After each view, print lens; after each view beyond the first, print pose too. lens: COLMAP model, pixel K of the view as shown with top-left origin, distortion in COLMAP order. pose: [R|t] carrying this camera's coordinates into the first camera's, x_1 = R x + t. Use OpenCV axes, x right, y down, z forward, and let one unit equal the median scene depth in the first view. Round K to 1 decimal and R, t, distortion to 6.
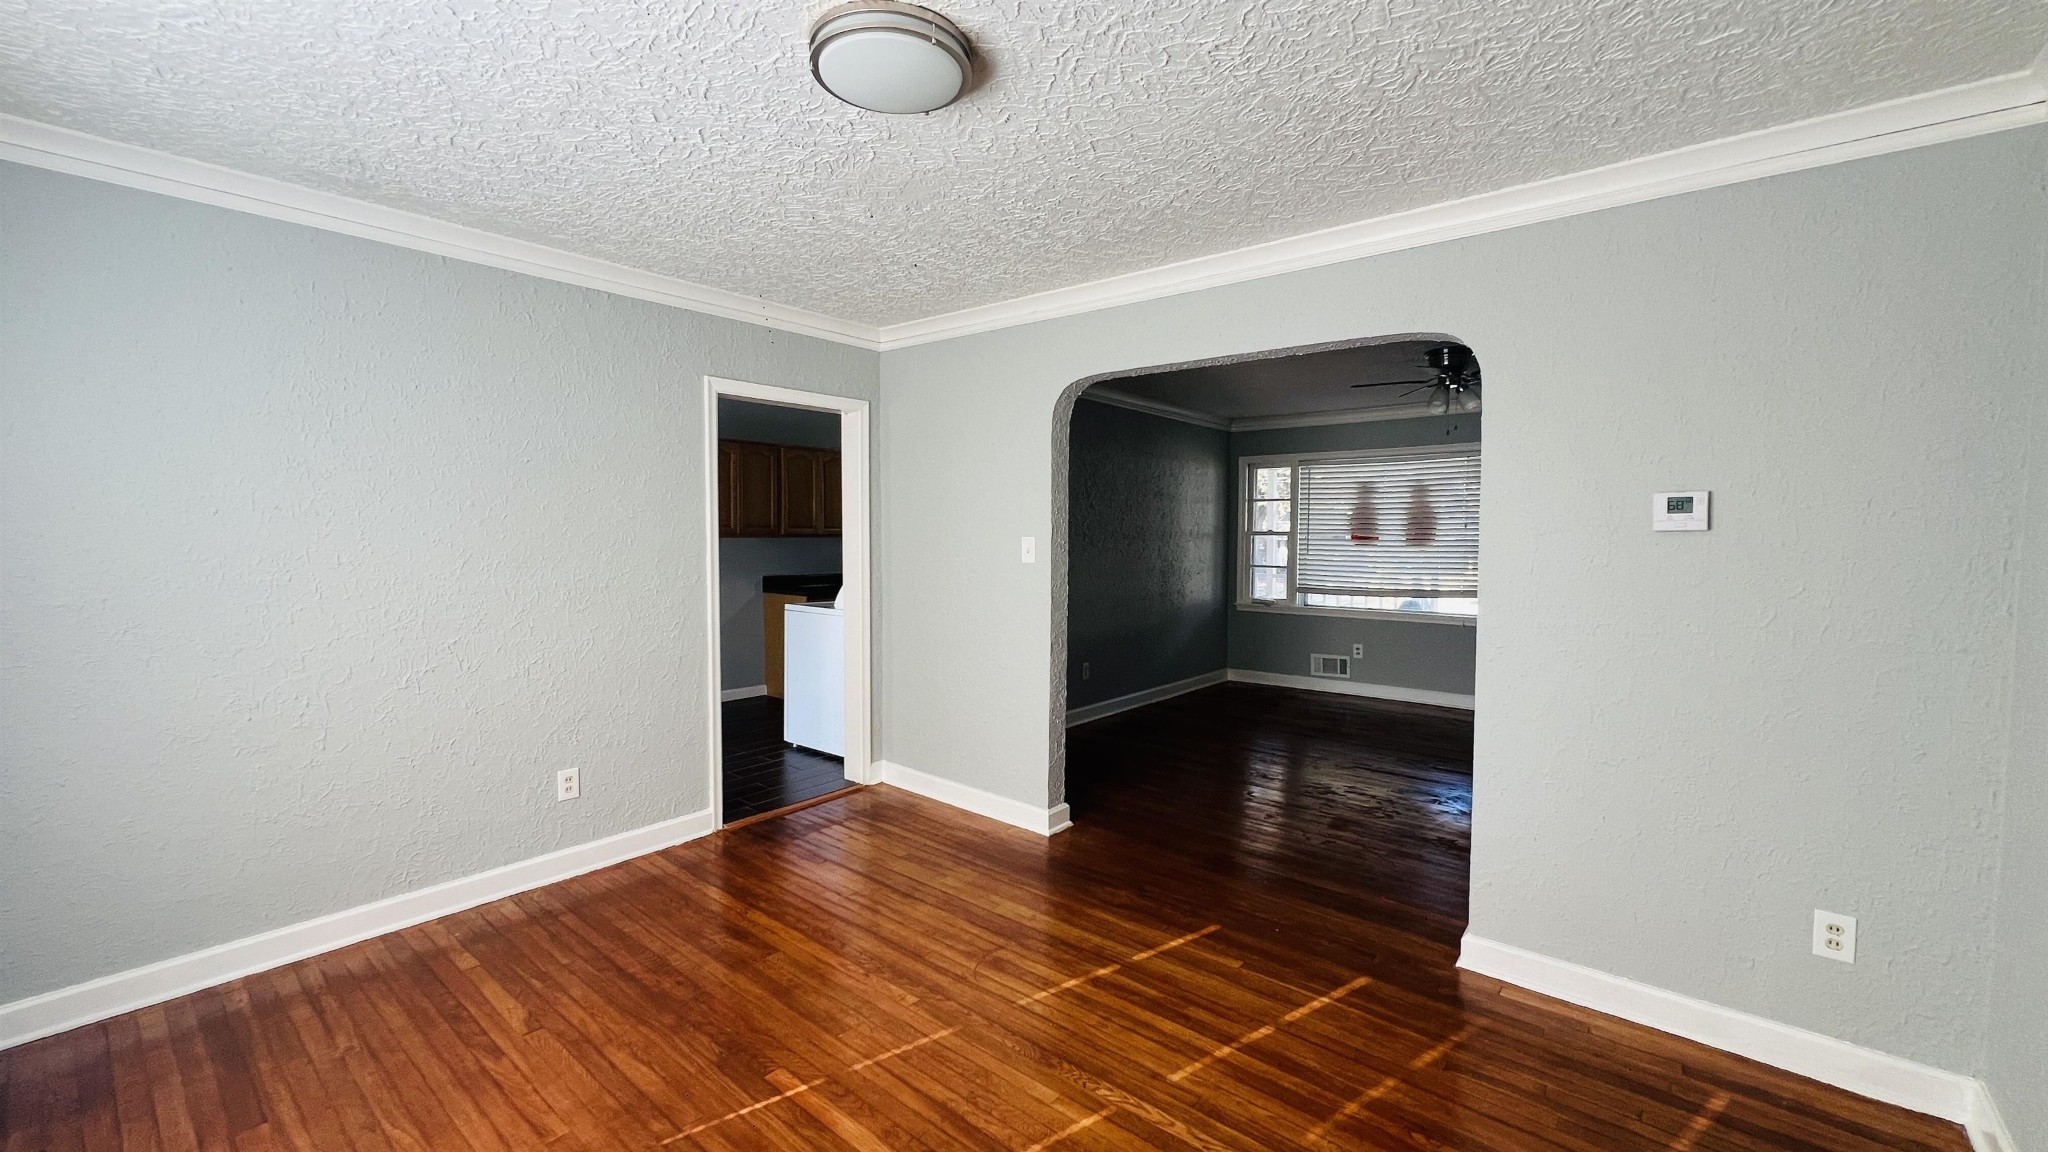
lens RADIAL K [[816.2, 0, 1024.3], [0, 816.2, 564.8], [0, 0, 1]] dist [-0.004178, -0.000813]
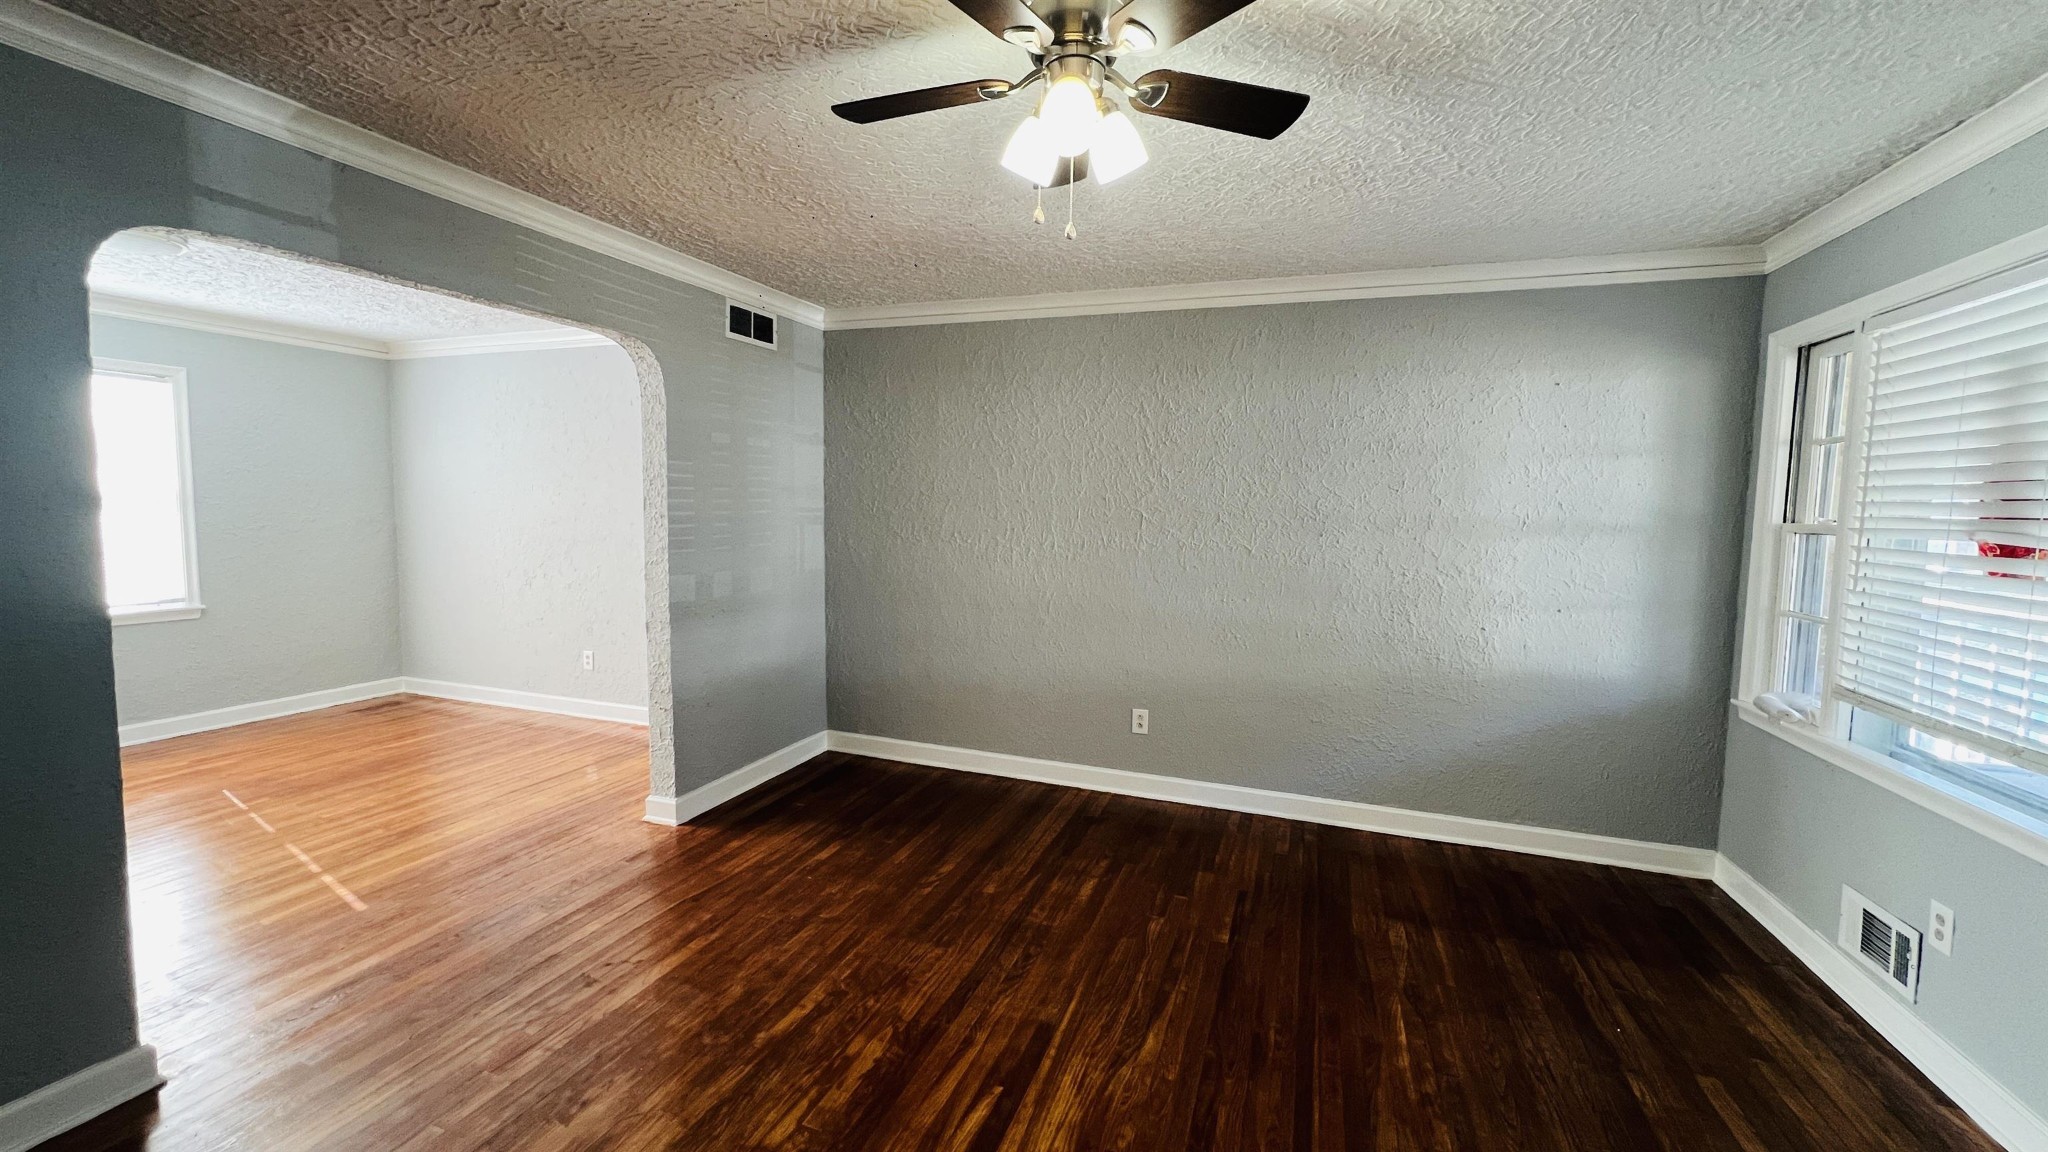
lens RADIAL K [[816.2, 0, 1015.1], [0, 816.2, 569.9], [0, 0, 1]] dist [-0.004178, -0.000813]
pose [[0.327196, 0.089249, -0.940733, 0.551330], [-0.044336, 0.995883, 0.079061, -0.033983], [0.943916, 0.015840, 0.329806, 0.559135]]
